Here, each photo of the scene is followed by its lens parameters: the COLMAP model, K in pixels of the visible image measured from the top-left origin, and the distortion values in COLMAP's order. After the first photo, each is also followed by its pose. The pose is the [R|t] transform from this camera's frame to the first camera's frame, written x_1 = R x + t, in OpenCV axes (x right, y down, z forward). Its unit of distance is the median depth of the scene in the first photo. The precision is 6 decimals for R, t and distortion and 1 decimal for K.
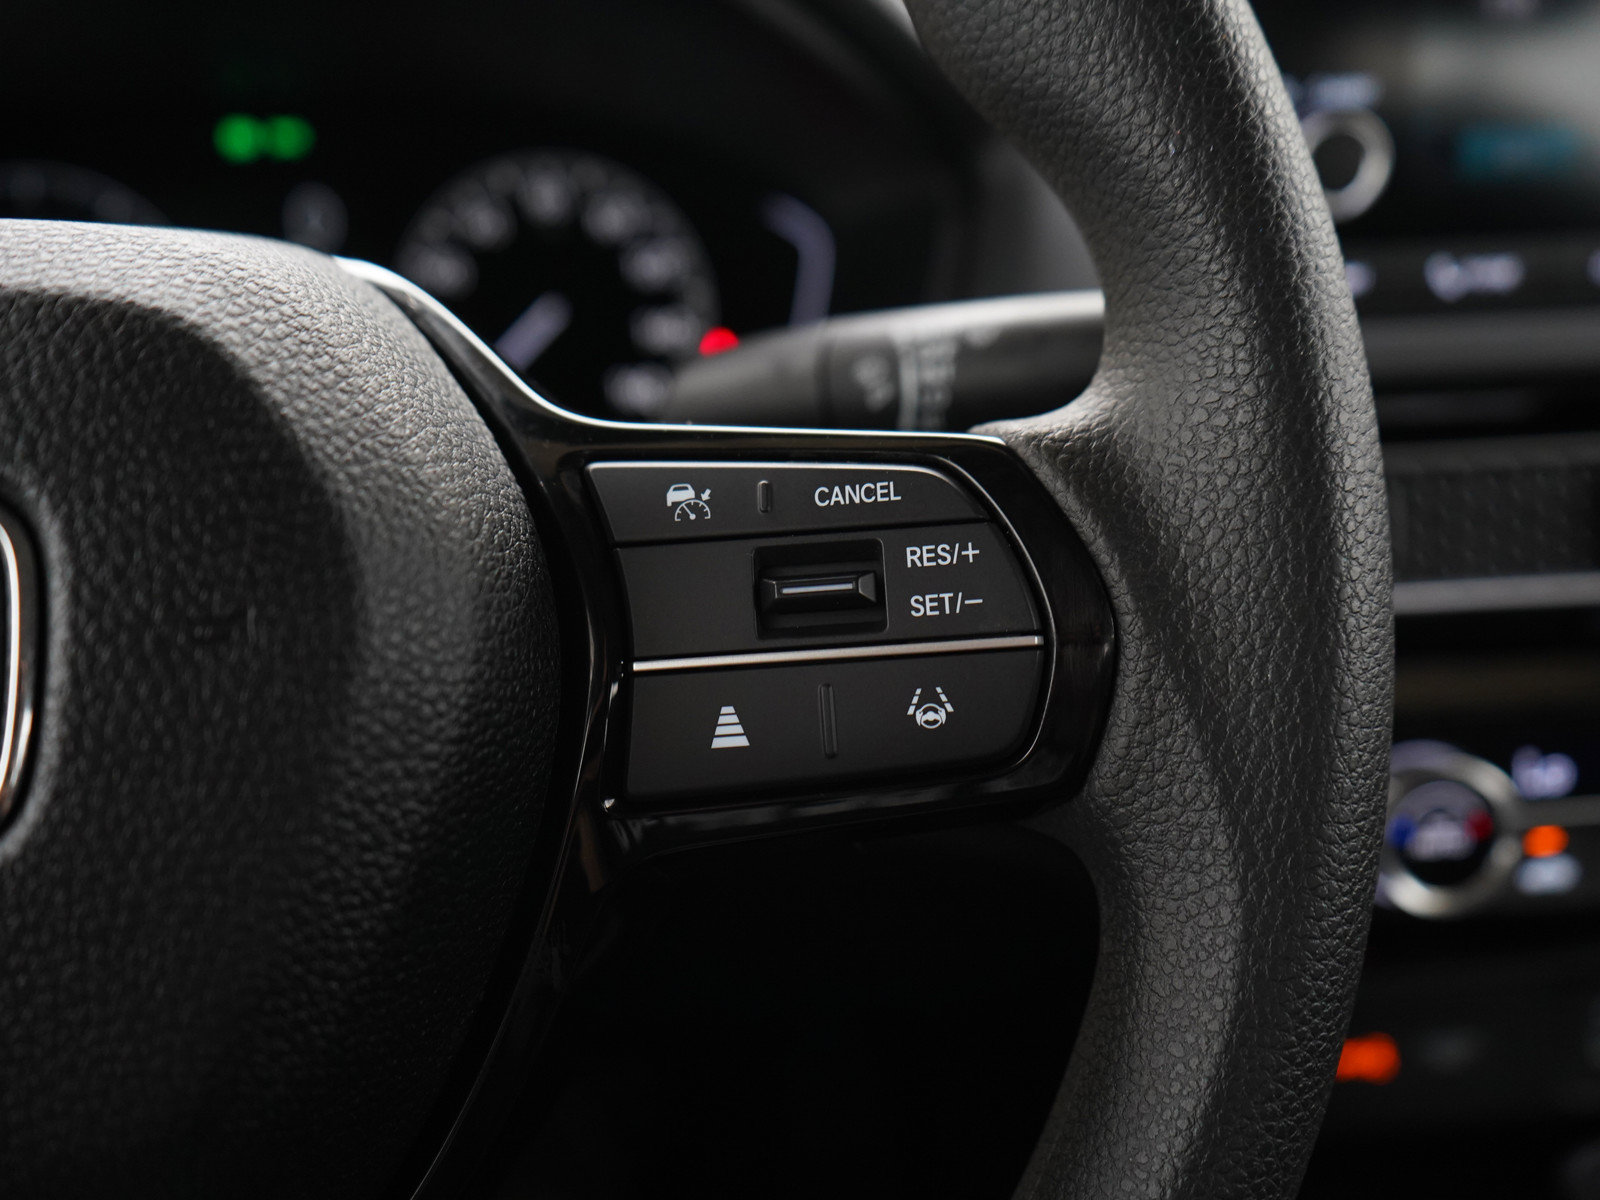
lens RADIAL K [[1663.9, 0, 800.0], [0, 1663.9, 600.0], [0, 0, 1]] dist [0.006483, 0.018908]
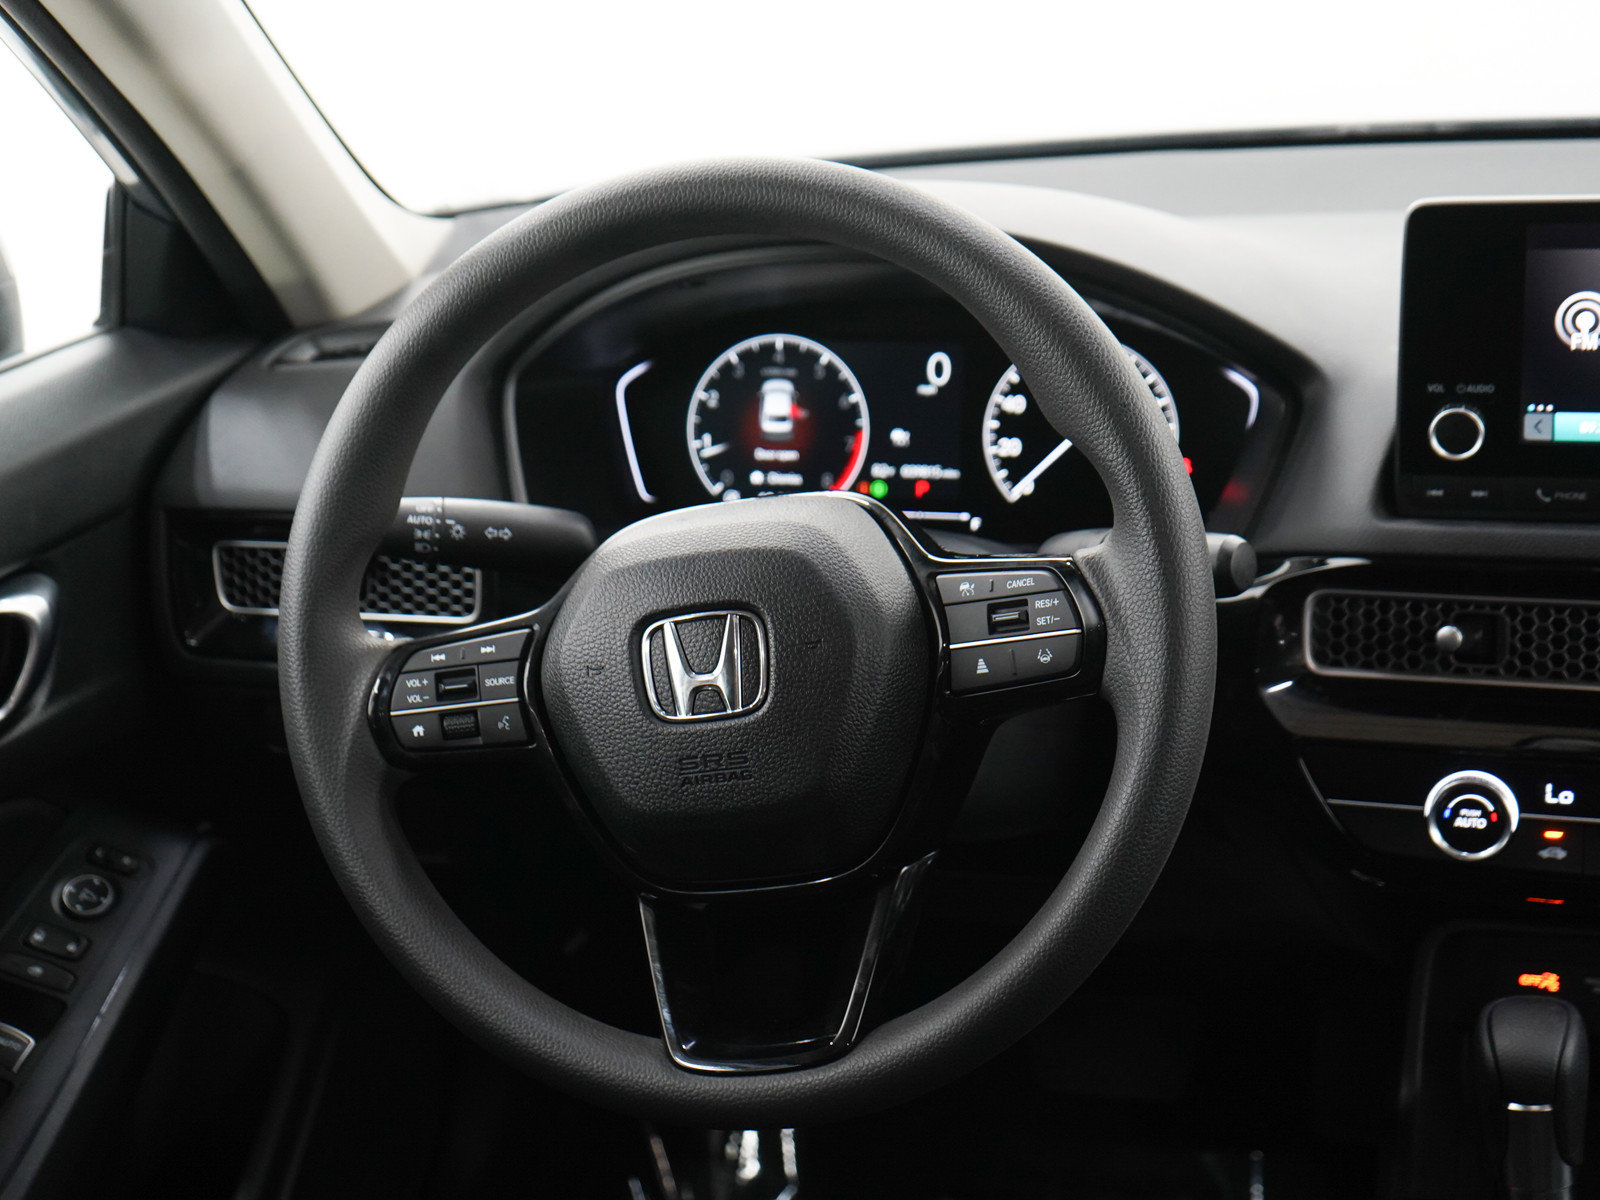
lens RADIAL K [[2379.7, 0, 800.0], [0, 2379.7, 600.0], [0, 0, 1]] dist [0.205126, -0.001945]
pose [[0.916992, -0.062442, -0.393987, 1.331124], [0.077656, 0.996720, 0.022773, -0.160867], [0.391273, -0.051478, 0.918834, -2.993147]]
